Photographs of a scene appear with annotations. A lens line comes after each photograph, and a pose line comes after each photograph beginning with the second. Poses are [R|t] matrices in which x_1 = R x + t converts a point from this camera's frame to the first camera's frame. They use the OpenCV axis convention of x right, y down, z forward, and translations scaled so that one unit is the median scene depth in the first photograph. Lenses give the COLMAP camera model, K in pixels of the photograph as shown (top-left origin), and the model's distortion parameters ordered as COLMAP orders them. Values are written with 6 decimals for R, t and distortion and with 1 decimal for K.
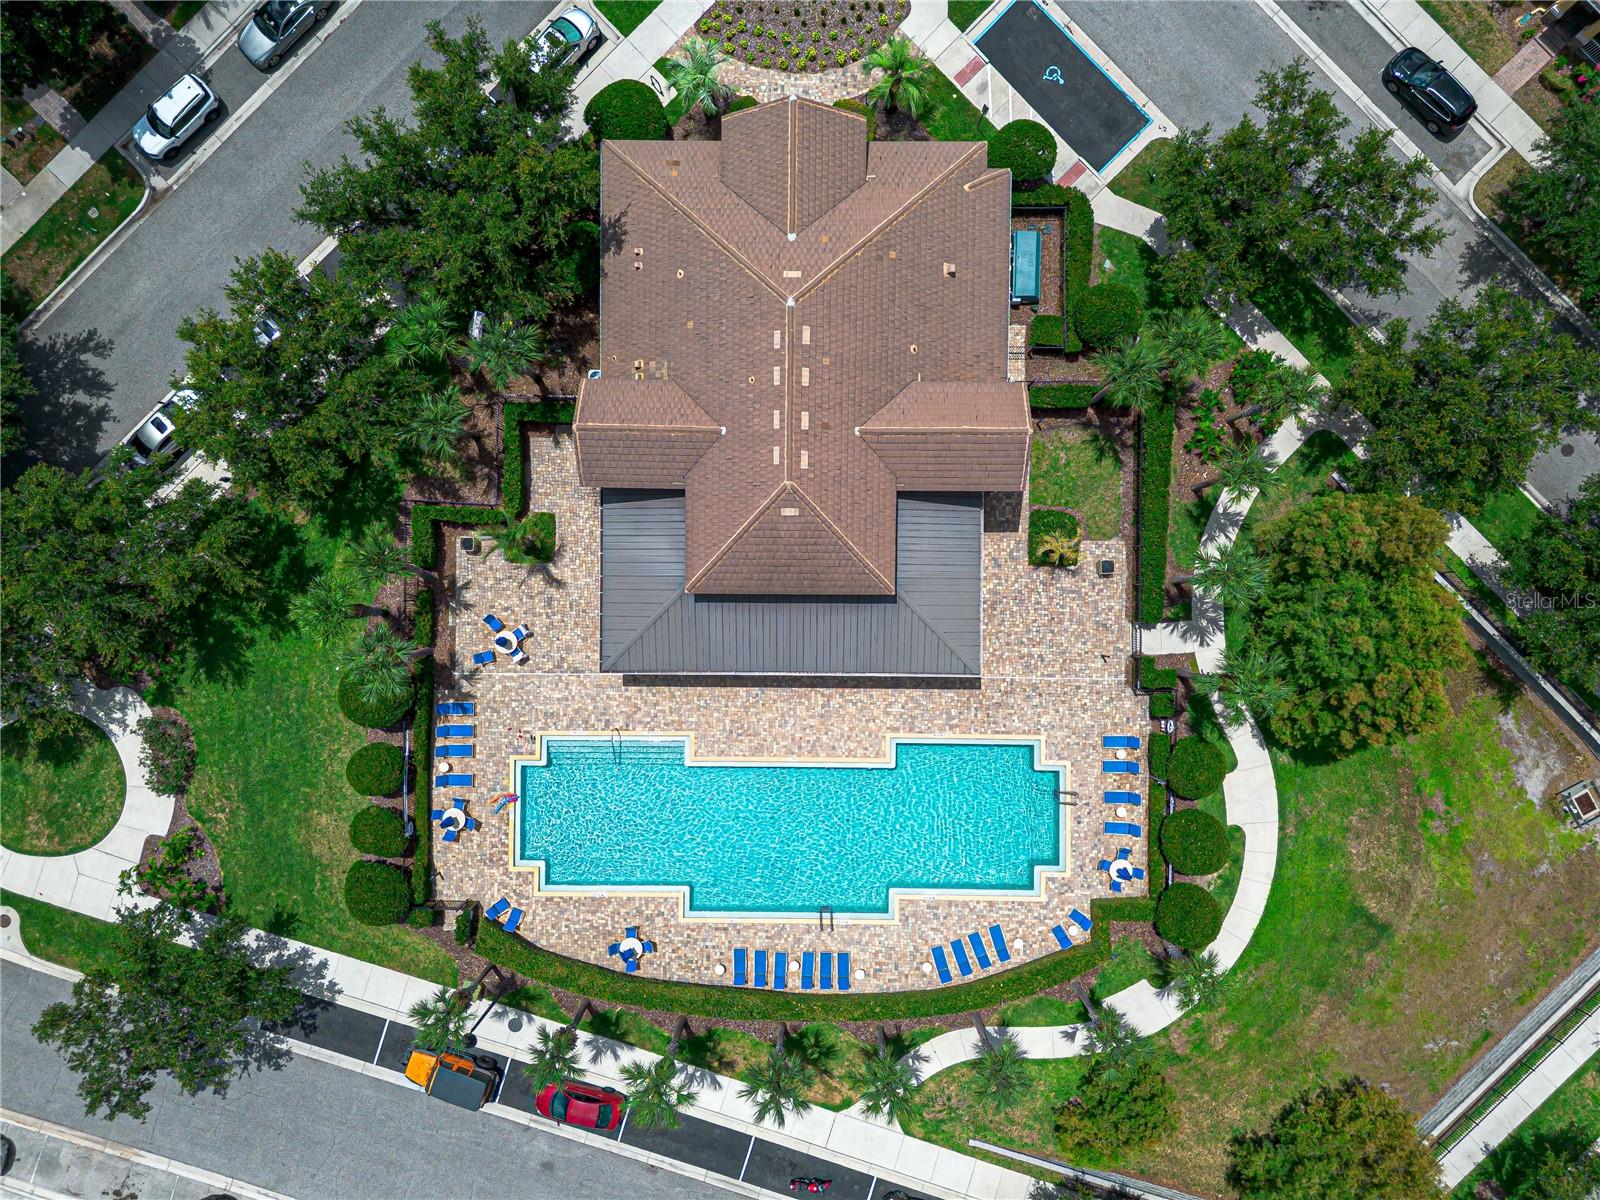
lens RADIAL K [[1128.4, 0, 800.0], [0, 1128.4, 600.0], [0, 0, 1]] dist [0.072581, -0.069397]
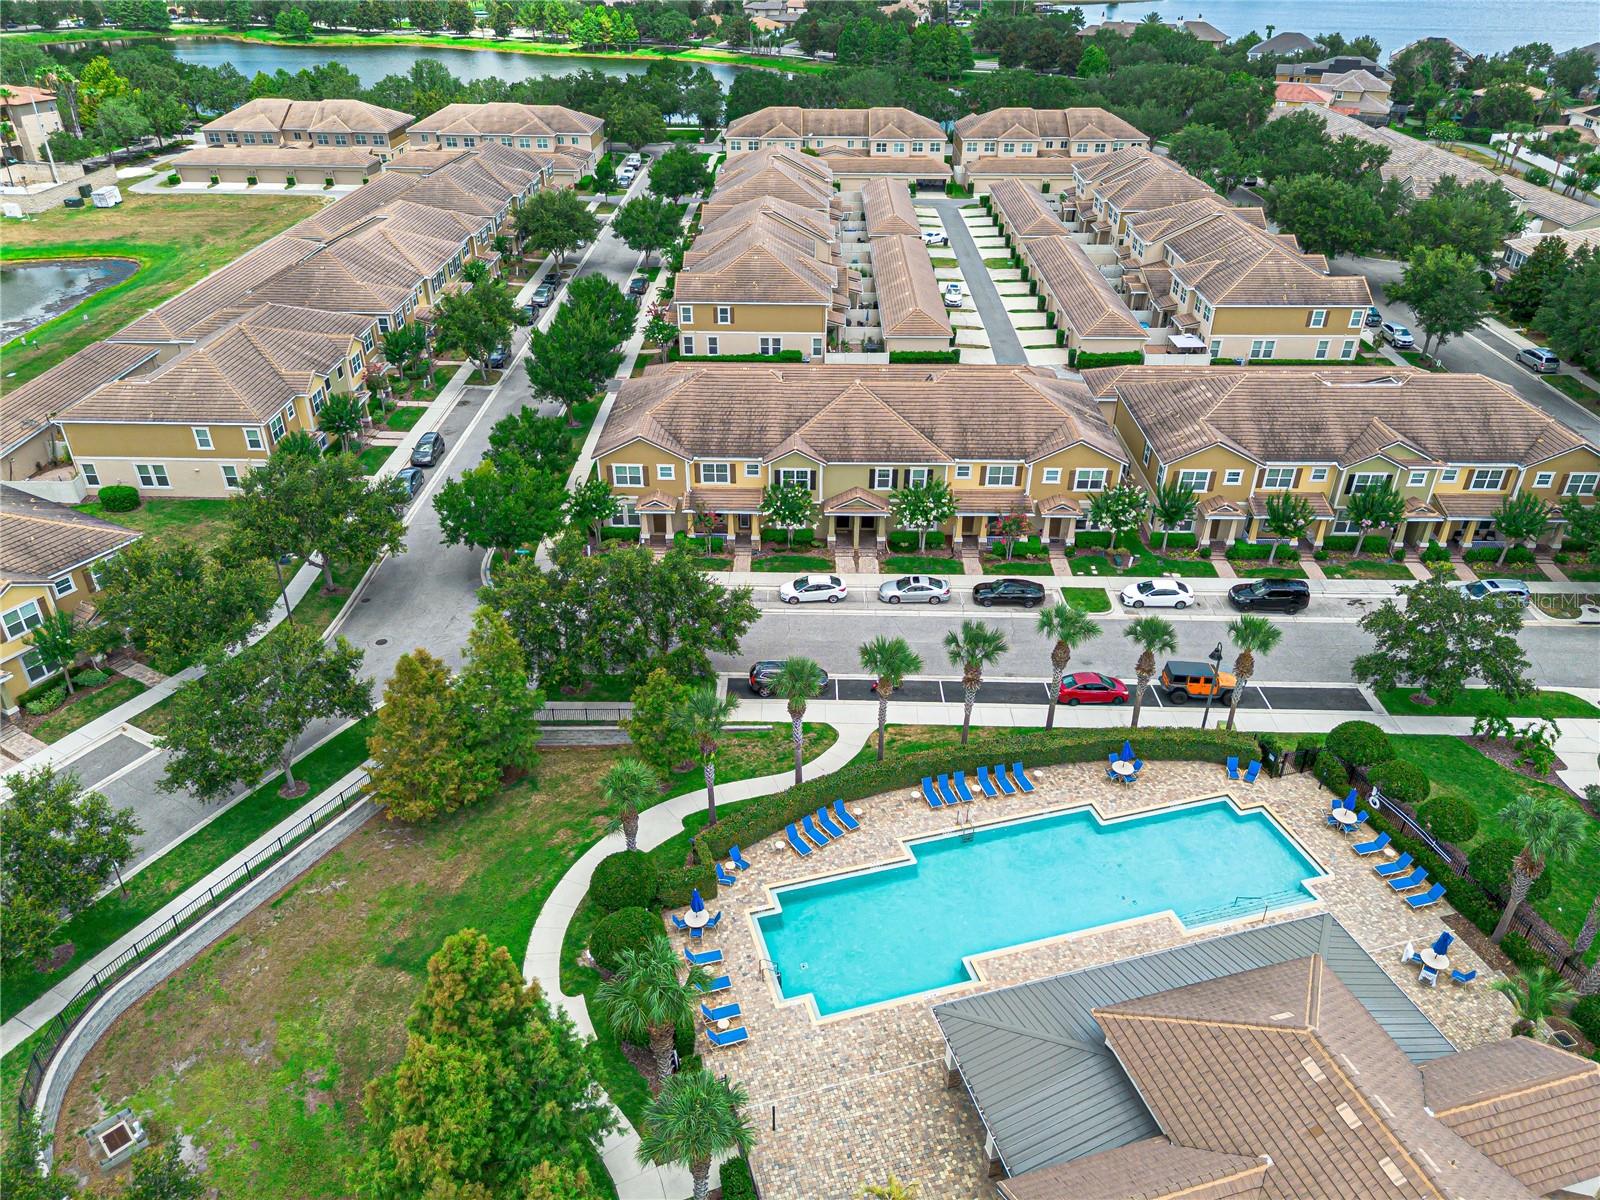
lens RADIAL K [[1128.4, 0, 800.0], [0, 1128.4, 600.0], [0, 0, 1]] dist [0.072581, -0.069397]
pose [[-0.958269, 0.151019, -0.242721, 0.380752], [-0.285864, -0.510503, 0.810968, -0.397224], [-0.001438, 0.846511, 0.532370, 0.285595]]
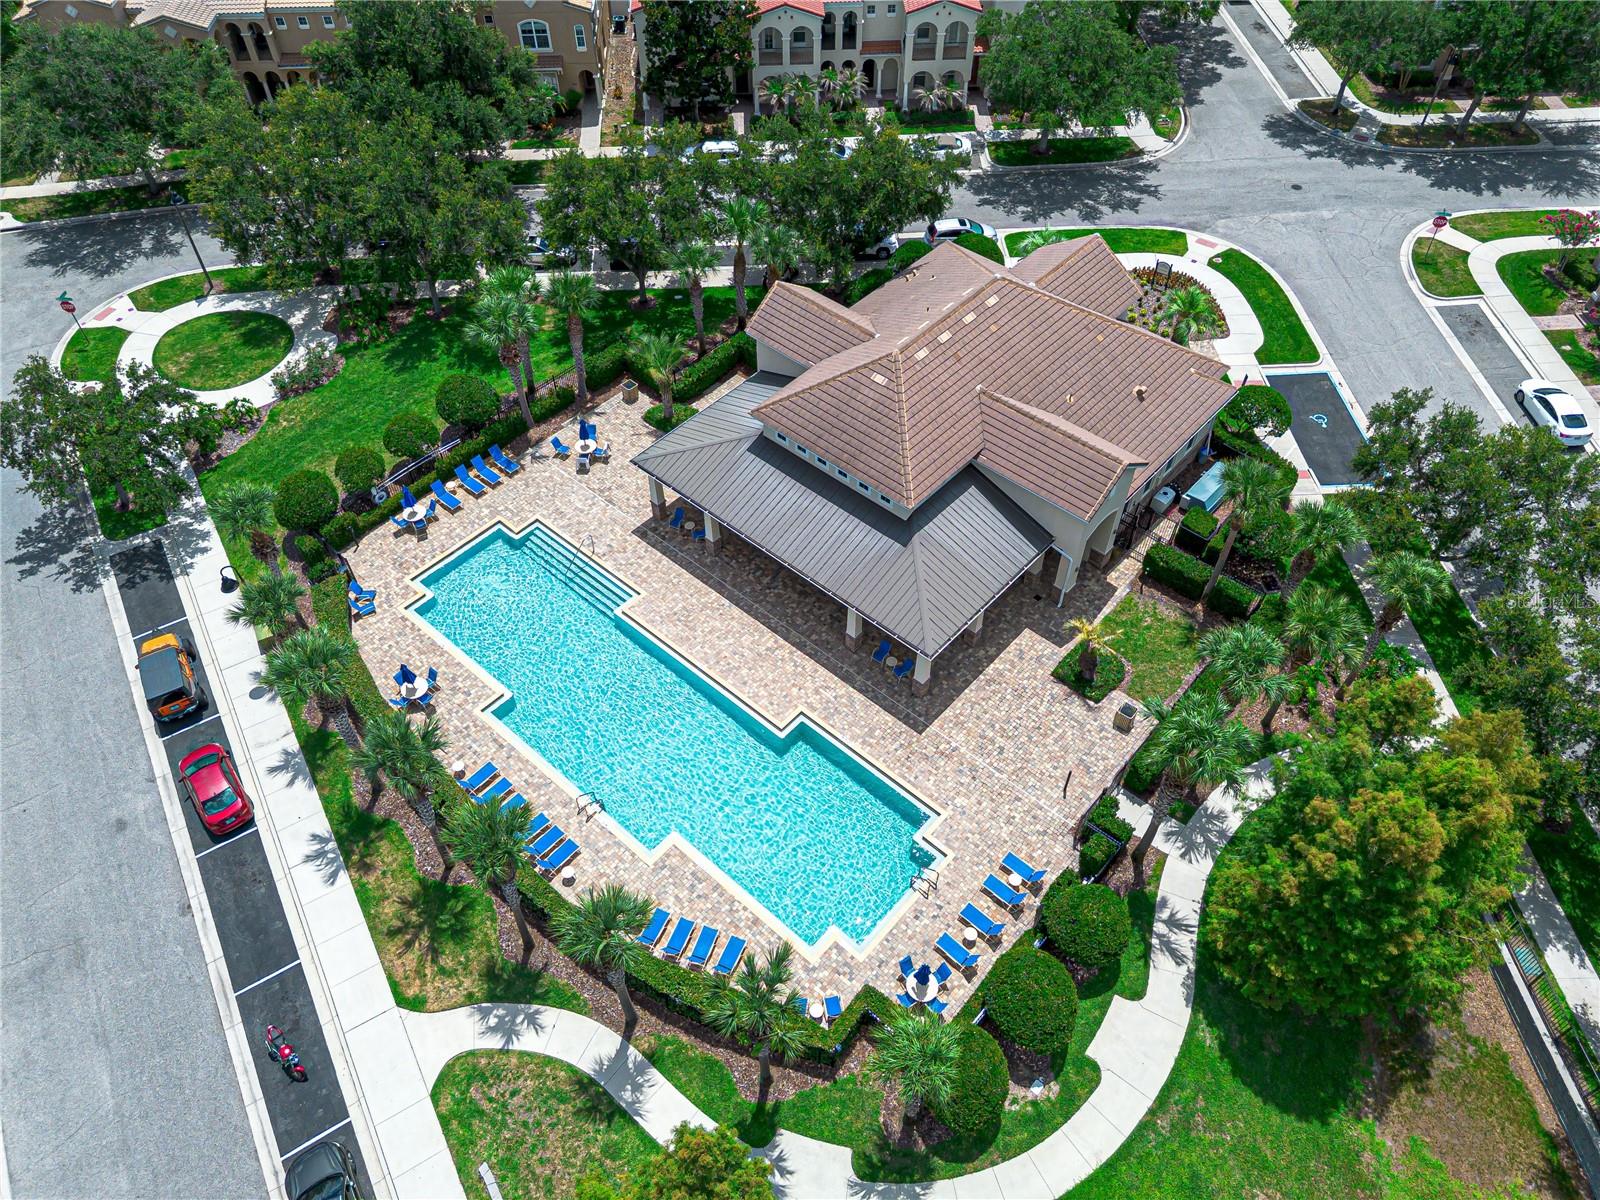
lens RADIAL K [[1128.4, 0, 800.0], [0, 1128.4, 600.0], [0, 0, 1]] dist [0.072581, -0.069397]
pose [[0.750665, 0.504072, -0.427099, 0.401199], [-0.660660, 0.567239, -0.491700, 0.494739], [-0.005585, 0.651269, 0.758827, 0.297518]]
